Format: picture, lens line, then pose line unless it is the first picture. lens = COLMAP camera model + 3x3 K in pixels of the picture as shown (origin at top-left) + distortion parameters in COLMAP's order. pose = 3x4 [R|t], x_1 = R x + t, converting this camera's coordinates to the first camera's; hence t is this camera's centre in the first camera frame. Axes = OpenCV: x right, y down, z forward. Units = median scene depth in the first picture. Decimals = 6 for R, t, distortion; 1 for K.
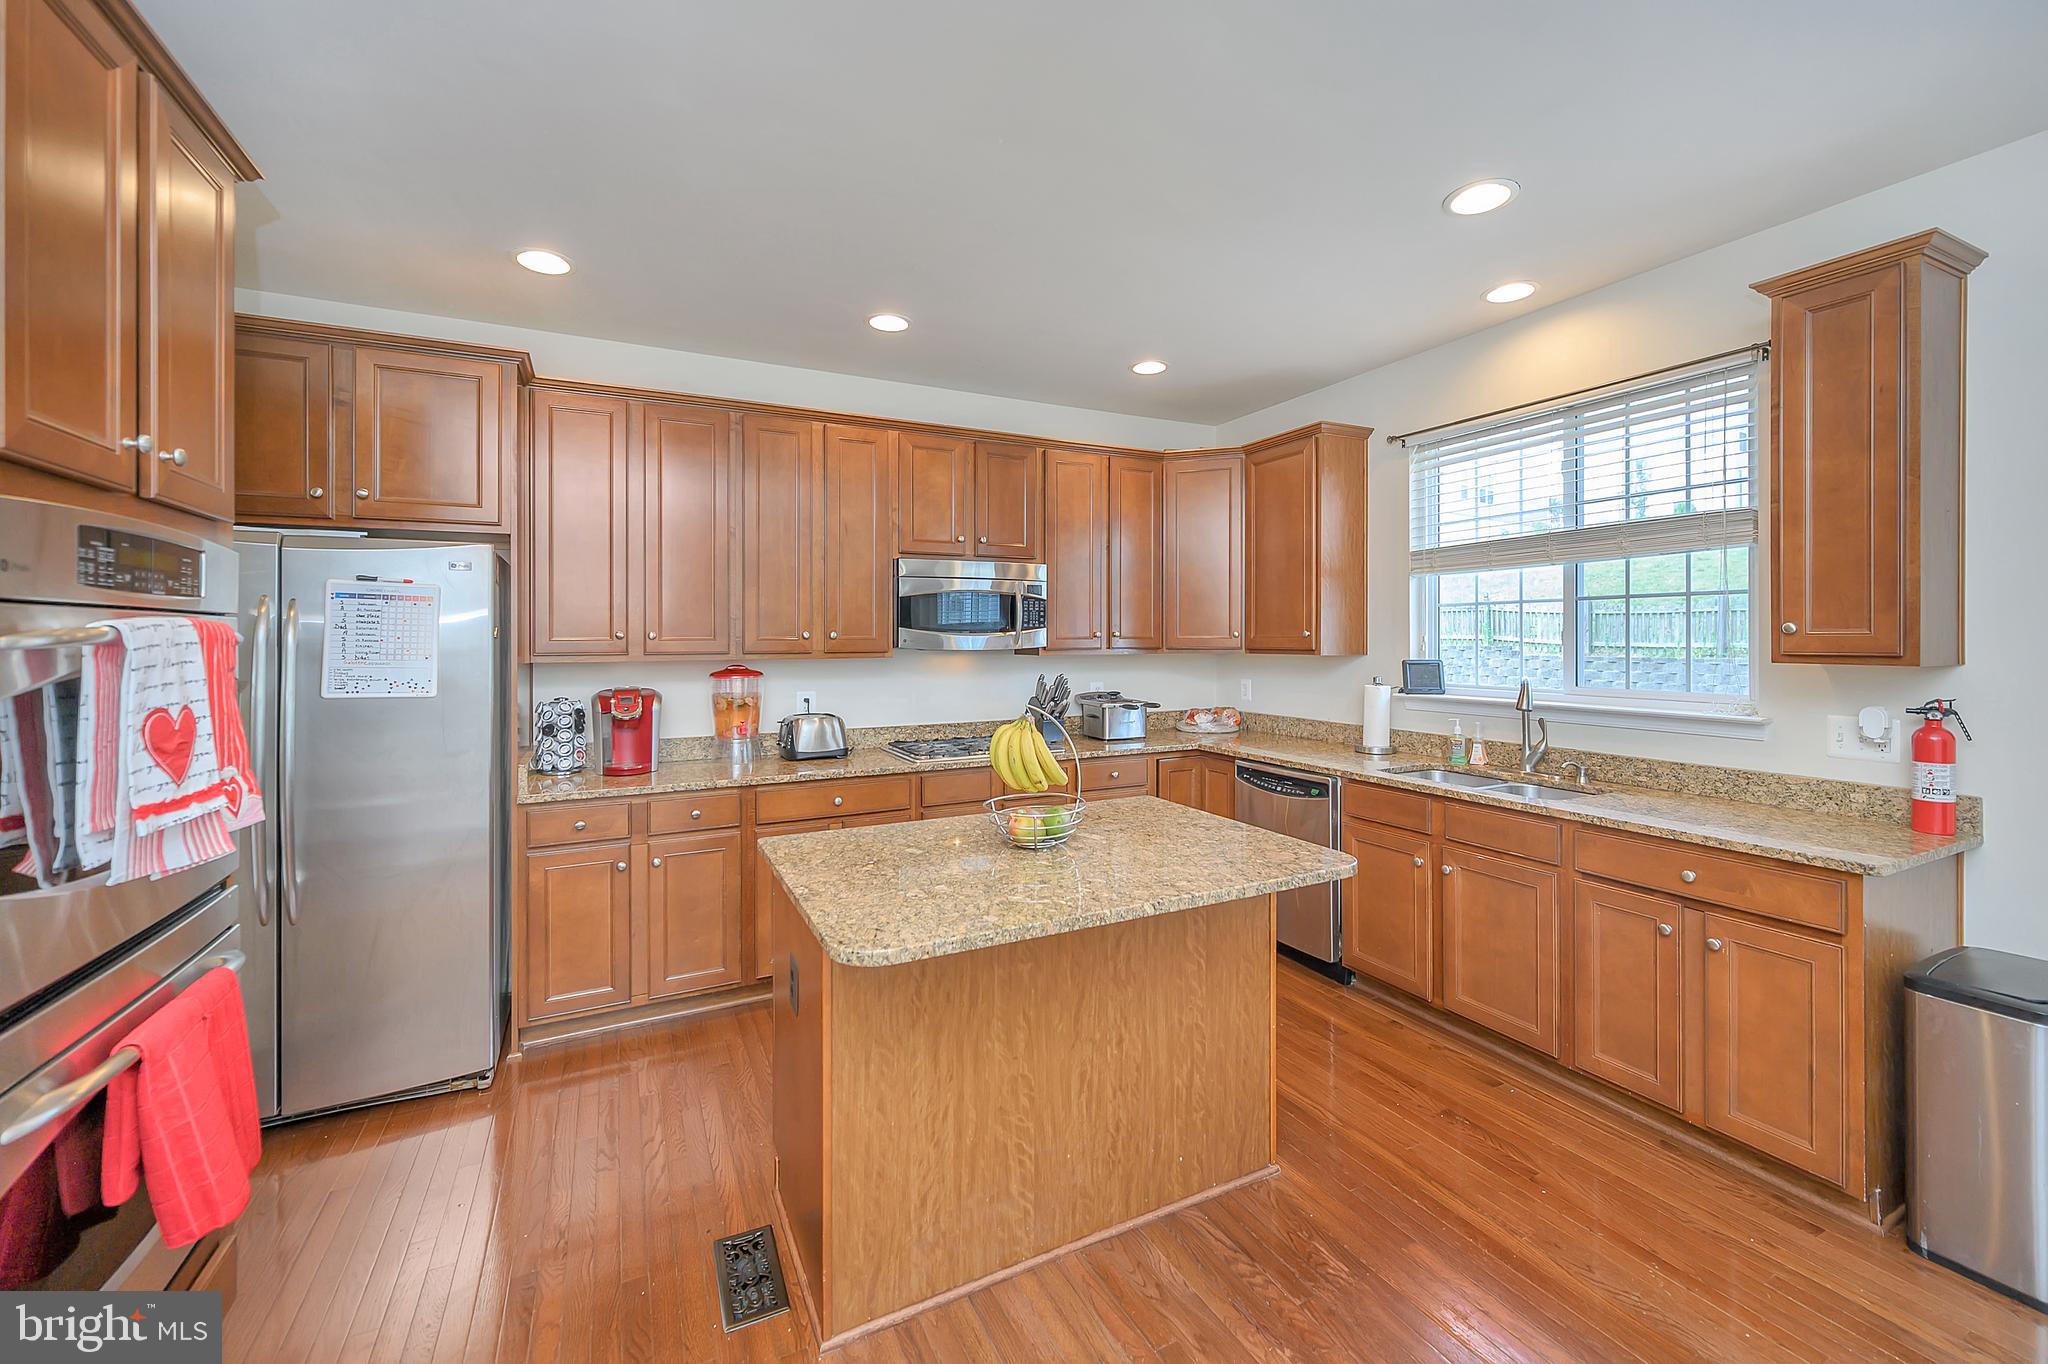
lens RADIAL K [[839.0, 0, 1029.8], [0, 839.0, 649.7], [0, 0, 1]] dist [-0.000526, -0.000340]
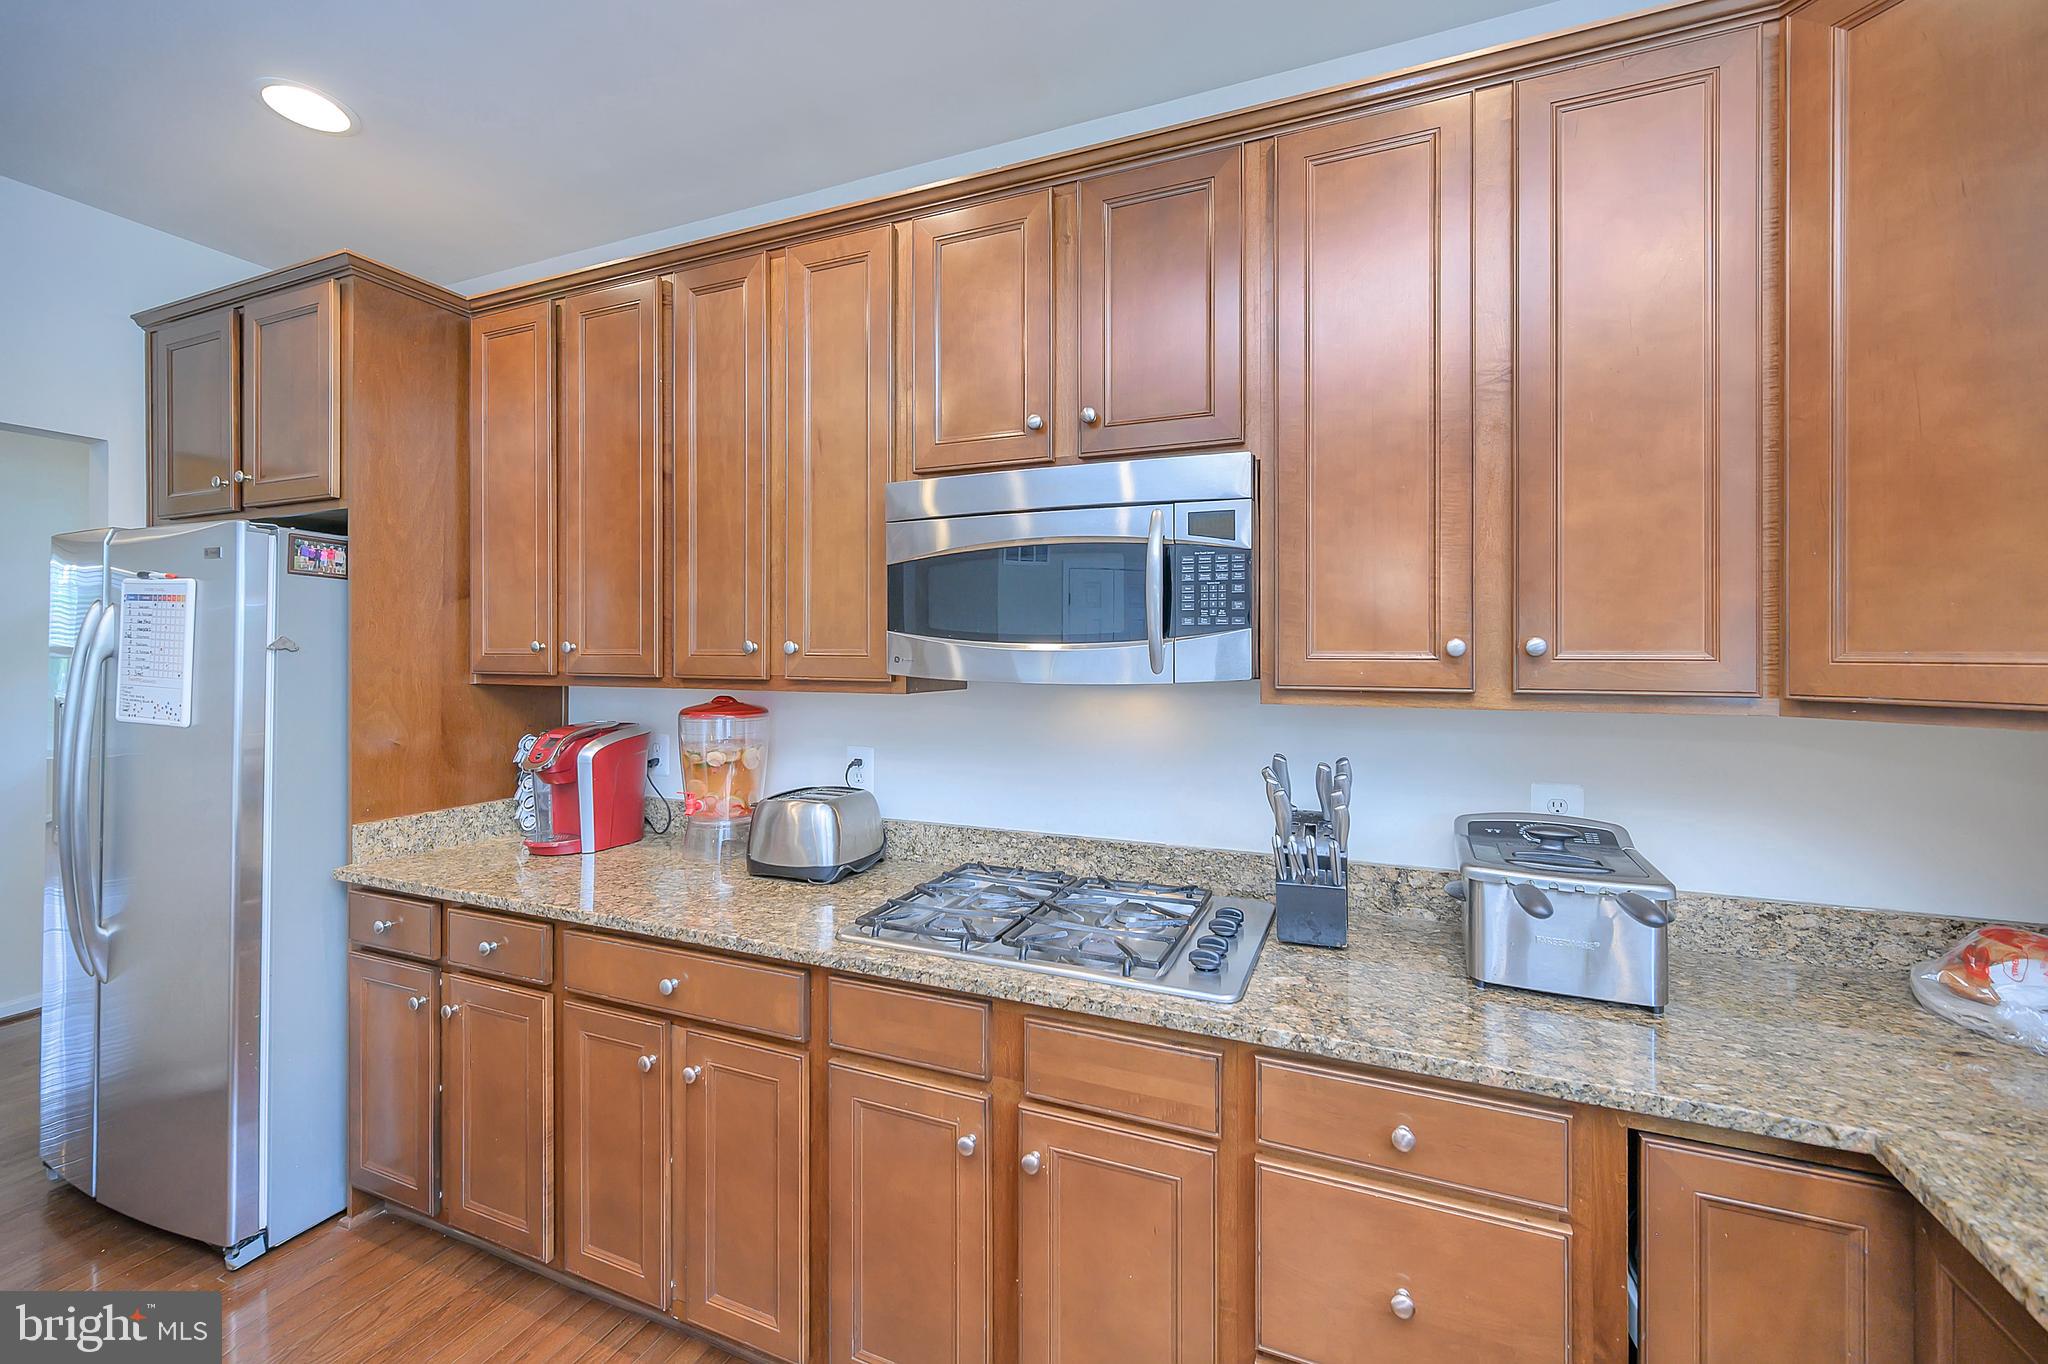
lens RADIAL K [[839.0, 0, 1013.9], [0, 839.0, 660.5], [0, 0, 1]] dist [-0.000526, -0.000340]
pose [[0.638942, 0.015761, -0.769094, 0.333952], [-0.016356, 0.999842, 0.006902, -0.019081], [0.769081, 0.008170, 0.639099, 1.008073]]
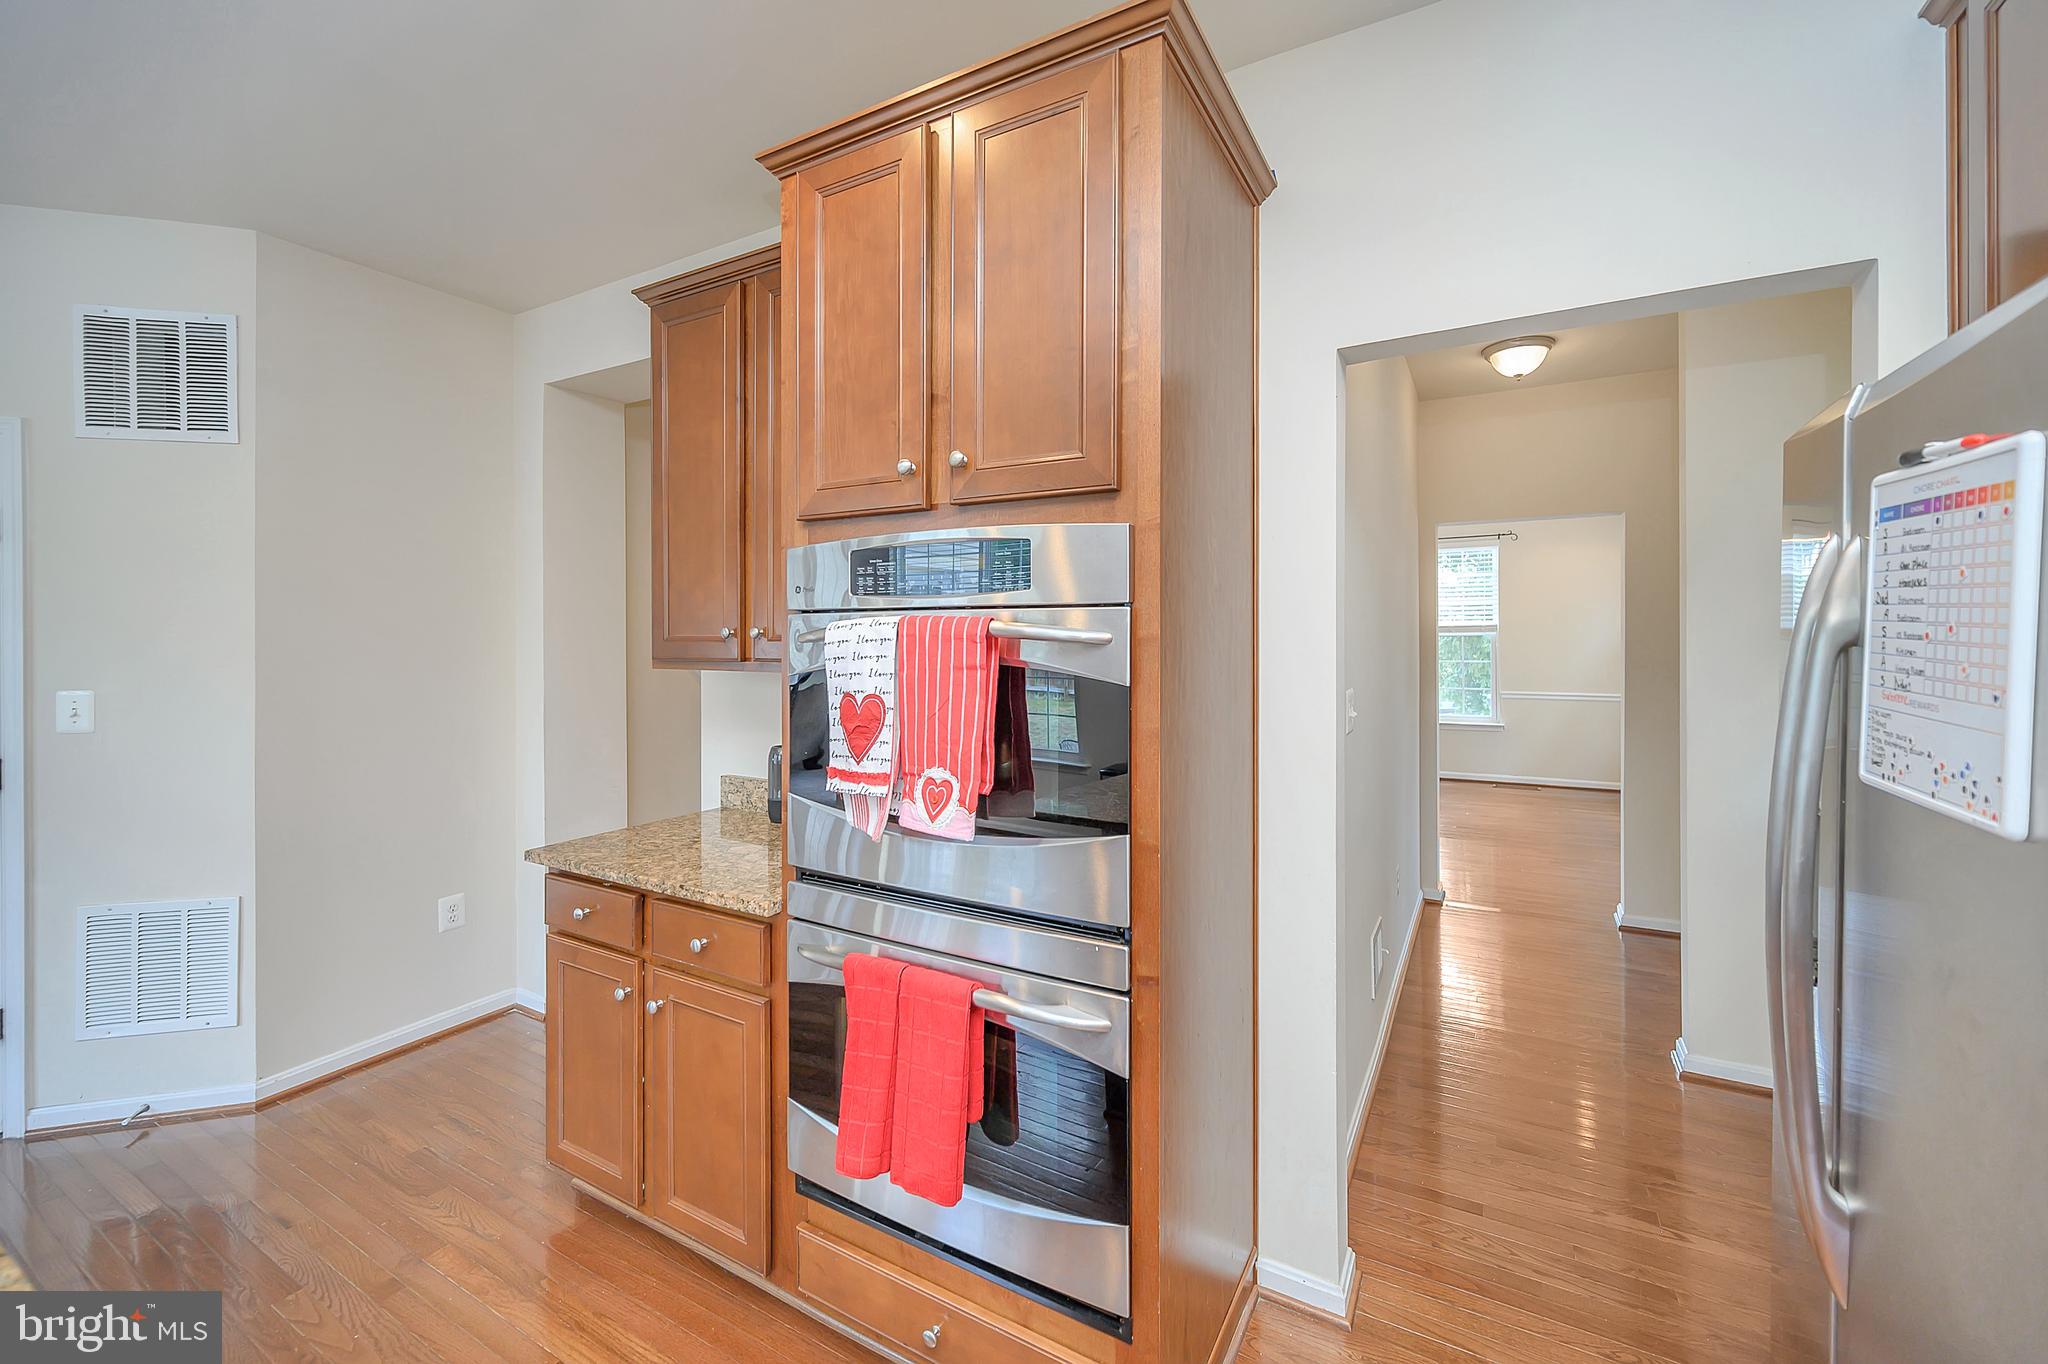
lens RADIAL K [[839.0, 0, 1010.8], [0, 839.0, 633.5], [0, 0, 1]] dist [-0.000526, -0.000340]
pose [[-0.830350, 0.009454, -0.557162, -0.253686], [0.001328, 0.999887, 0.014988, -0.015610], [0.557241, 0.011706, -0.830268, 0.969994]]
